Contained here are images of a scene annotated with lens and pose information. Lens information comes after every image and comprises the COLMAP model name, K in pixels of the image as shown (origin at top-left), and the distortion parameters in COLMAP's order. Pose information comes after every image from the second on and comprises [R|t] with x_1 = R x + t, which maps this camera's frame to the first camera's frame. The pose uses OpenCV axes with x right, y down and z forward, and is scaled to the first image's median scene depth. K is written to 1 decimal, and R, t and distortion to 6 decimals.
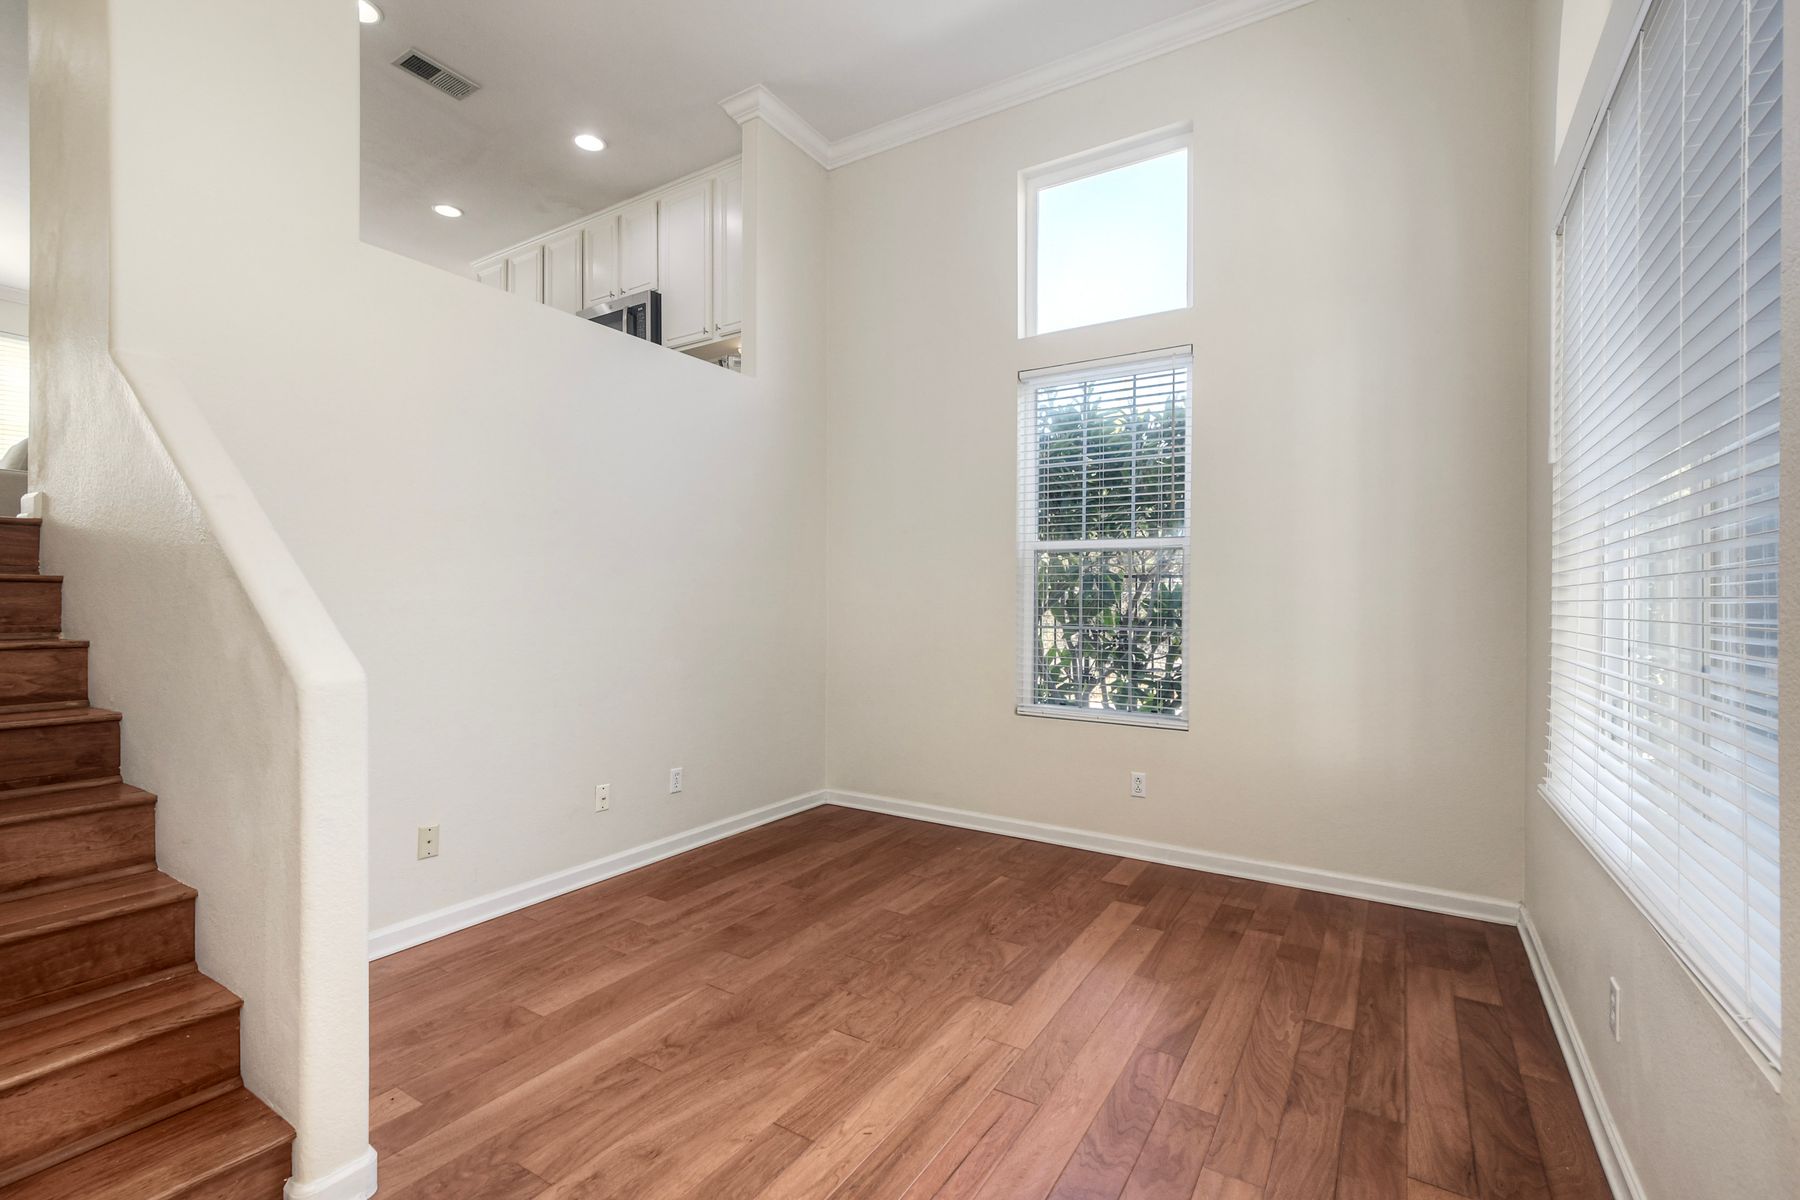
lens RADIAL K [[788.7, 0, 890.6], [0, 788.7, 603.2], [0, 0, 1]] dist [-0.000809, -0.000487]
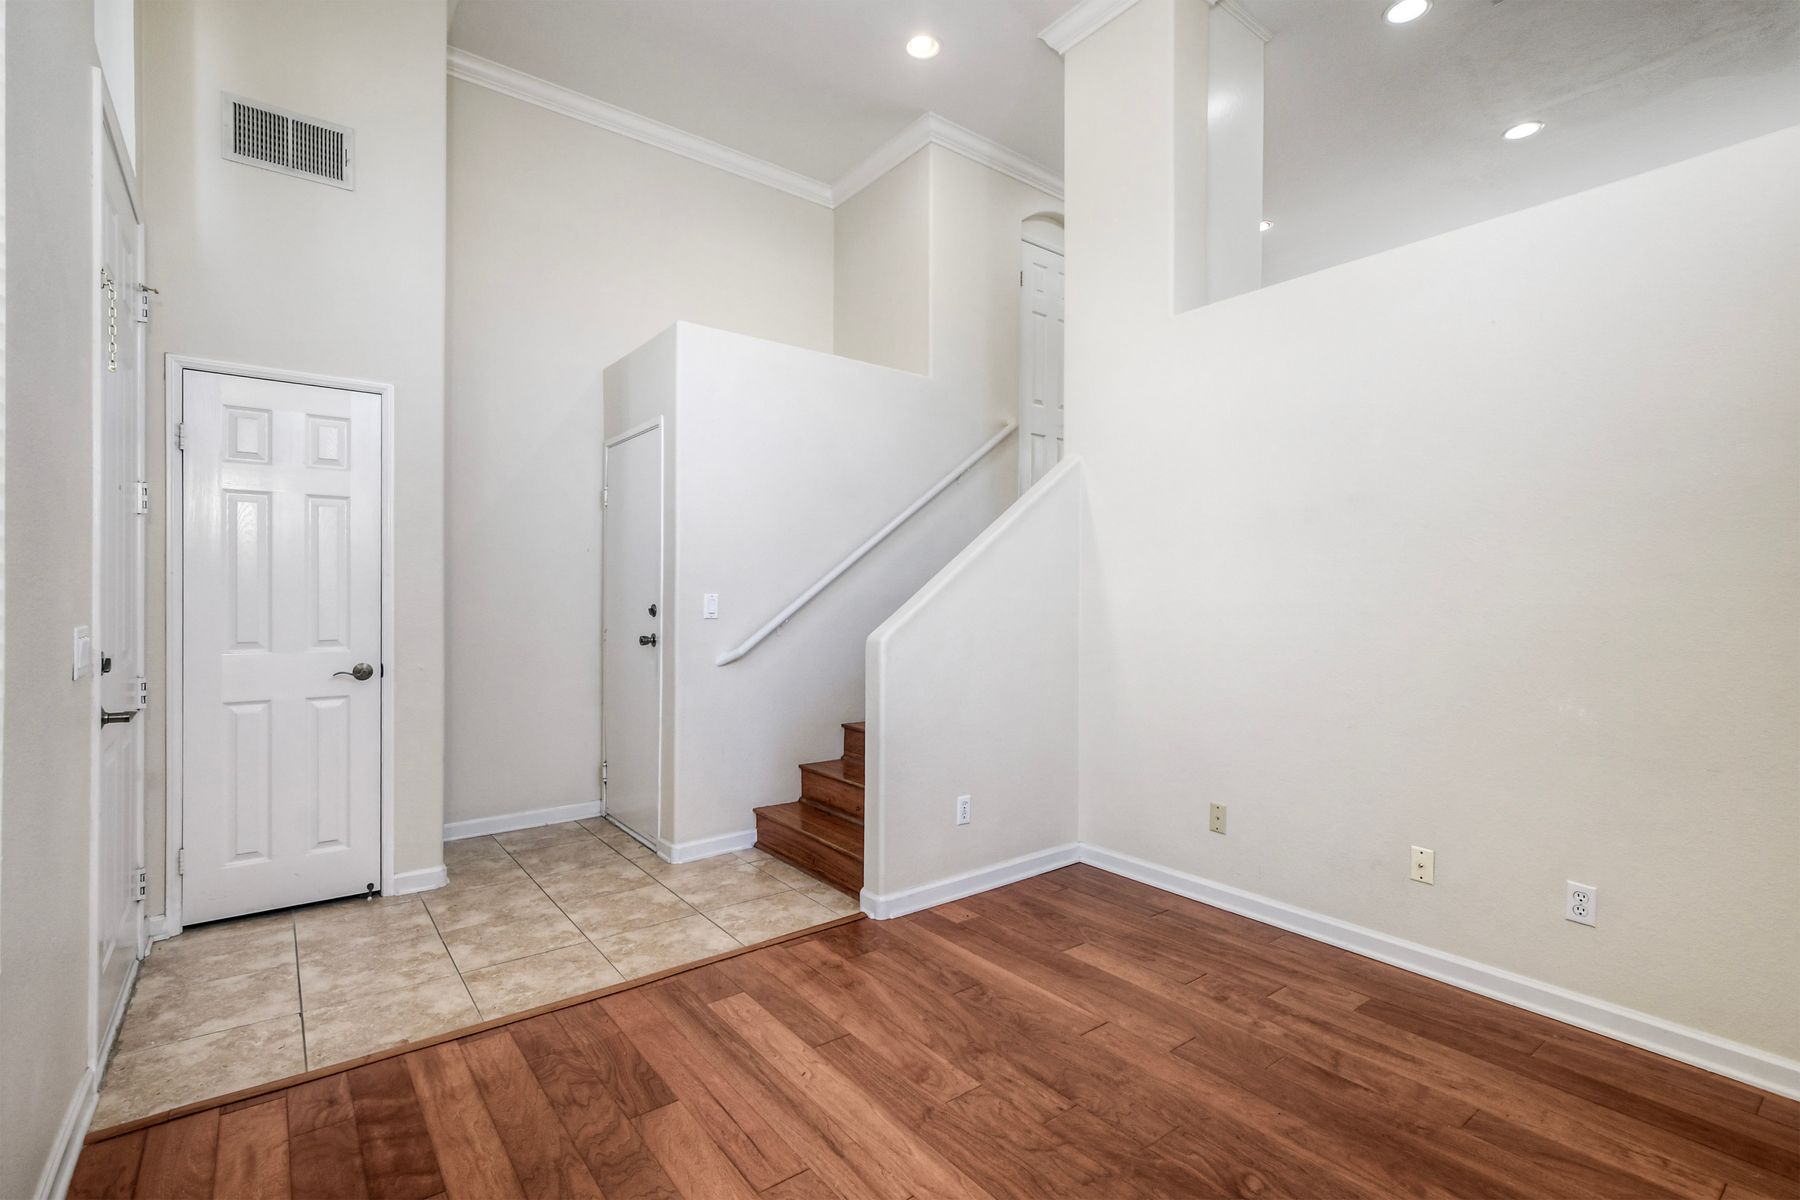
lens RADIAL K [[788.7, 0, 890.6], [0, 788.7, 603.2], [0, 0, 1]] dist [-0.000809, -0.000487]
pose [[-0.310598, 0.005689, -0.950524, 0.735534], [-0.015285, 0.999823, 0.010979, -0.007365], [0.950419, 0.017939, -0.310456, 1.076788]]
